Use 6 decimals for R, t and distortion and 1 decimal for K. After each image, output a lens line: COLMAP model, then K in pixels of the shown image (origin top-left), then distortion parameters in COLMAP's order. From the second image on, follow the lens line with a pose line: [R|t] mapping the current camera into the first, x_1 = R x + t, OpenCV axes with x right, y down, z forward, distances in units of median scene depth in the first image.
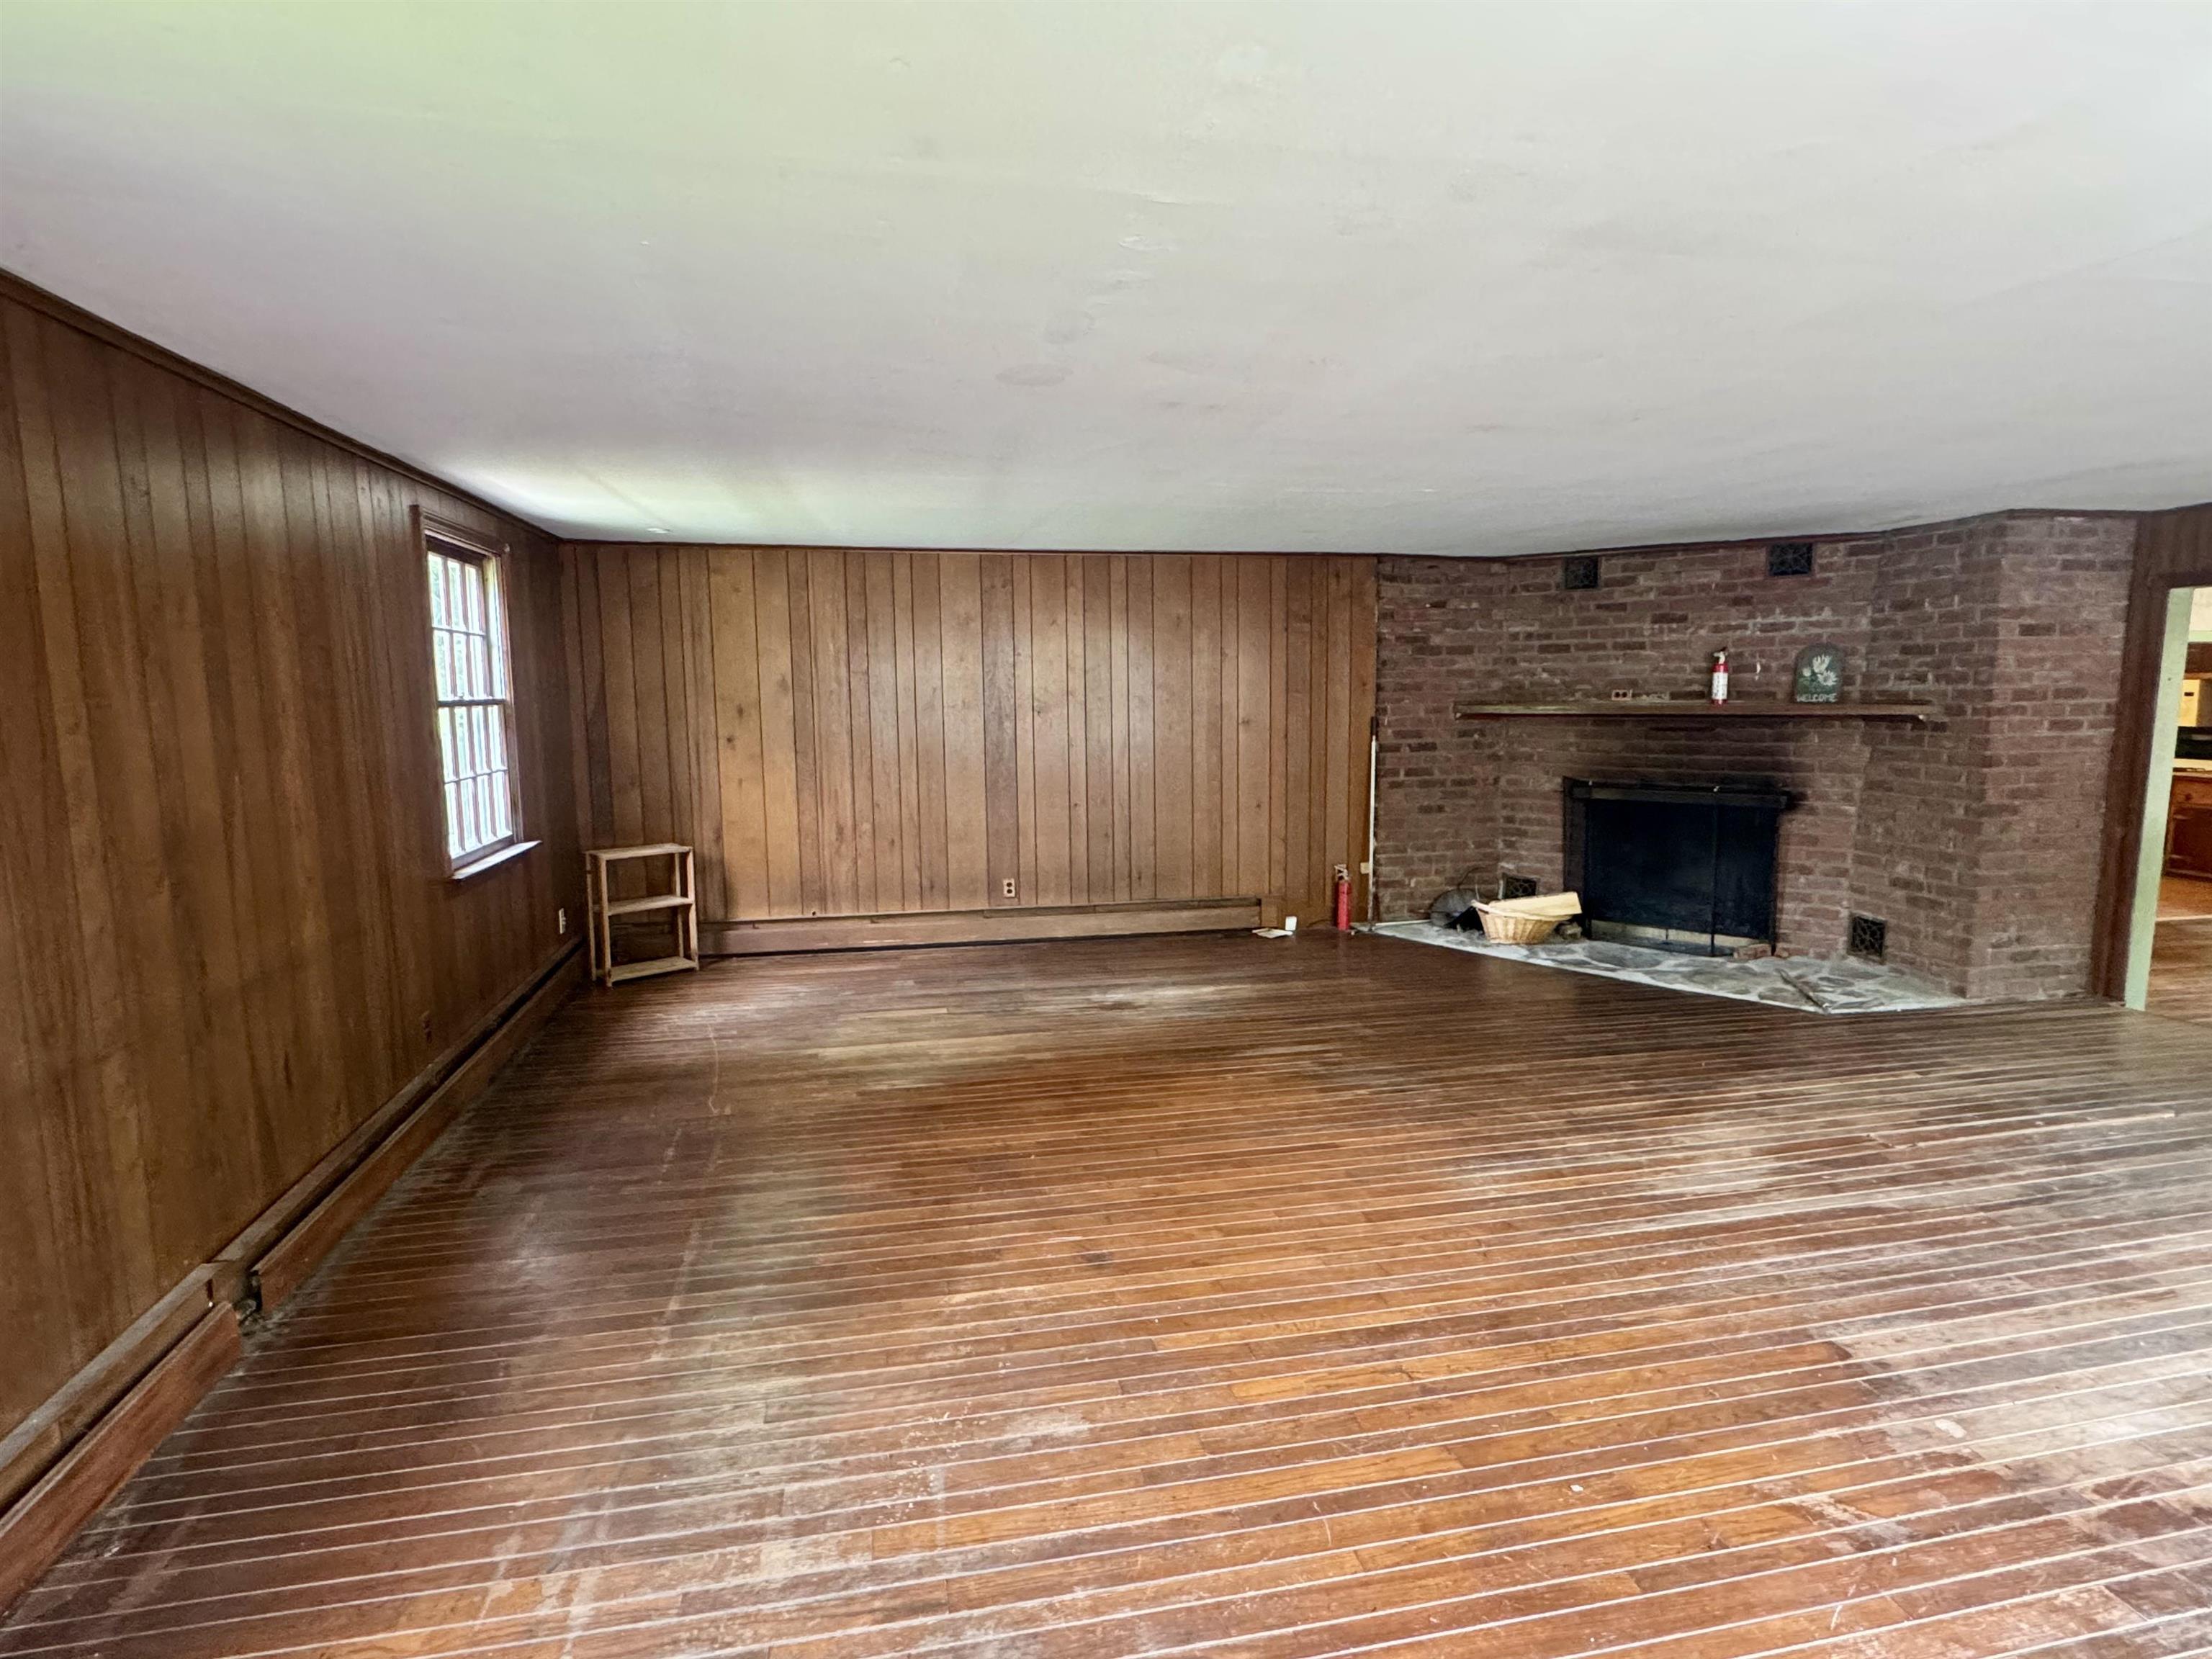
lens RADIAL K [[1179.9, 0, 1108.8], [0, 1179.9, 831.0], [0, 0, 1]] dist [0.010074, -0.000901]
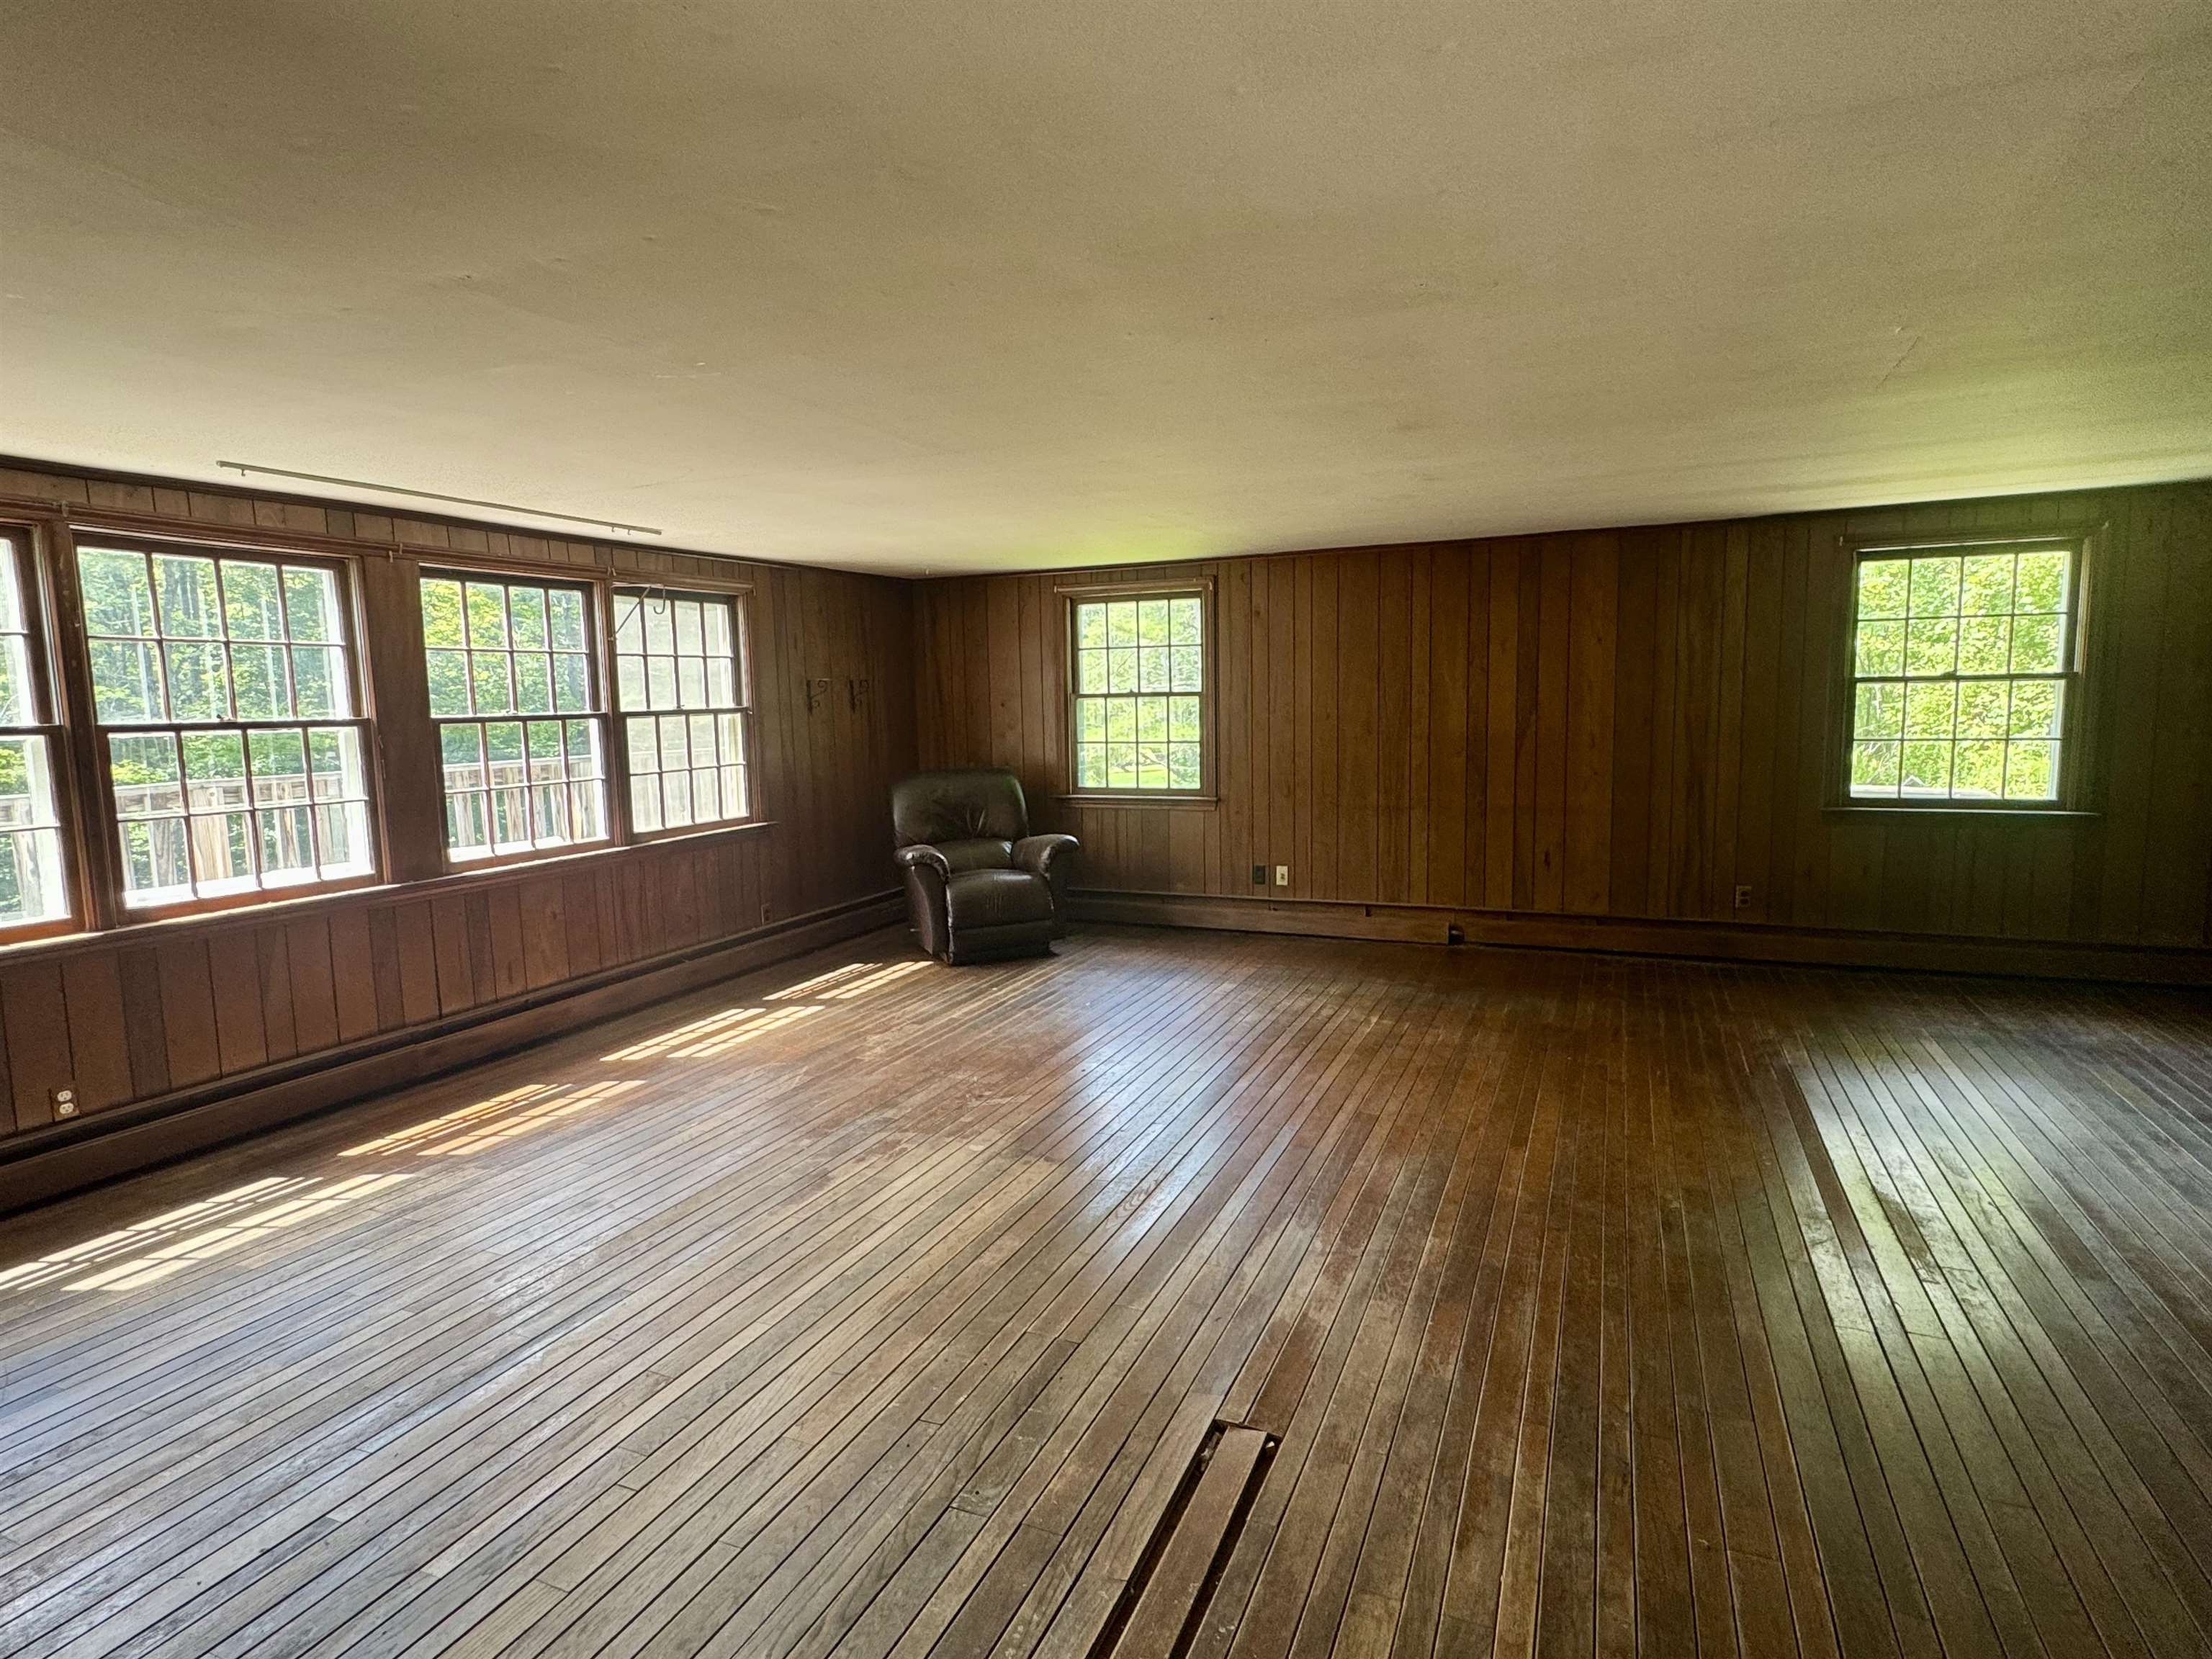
lens RADIAL K [[1179.9, 0, 1116.4], [0, 1179.9, 831.8], [0, 0, 1]] dist [0.010074, -0.000901]
pose [[-0.577855, 0.119845, -0.807292, 1.247026], [-0.072264, 0.977761, 0.196878, -0.173637], [0.812934, 0.172105, -0.556344, 1.332665]]
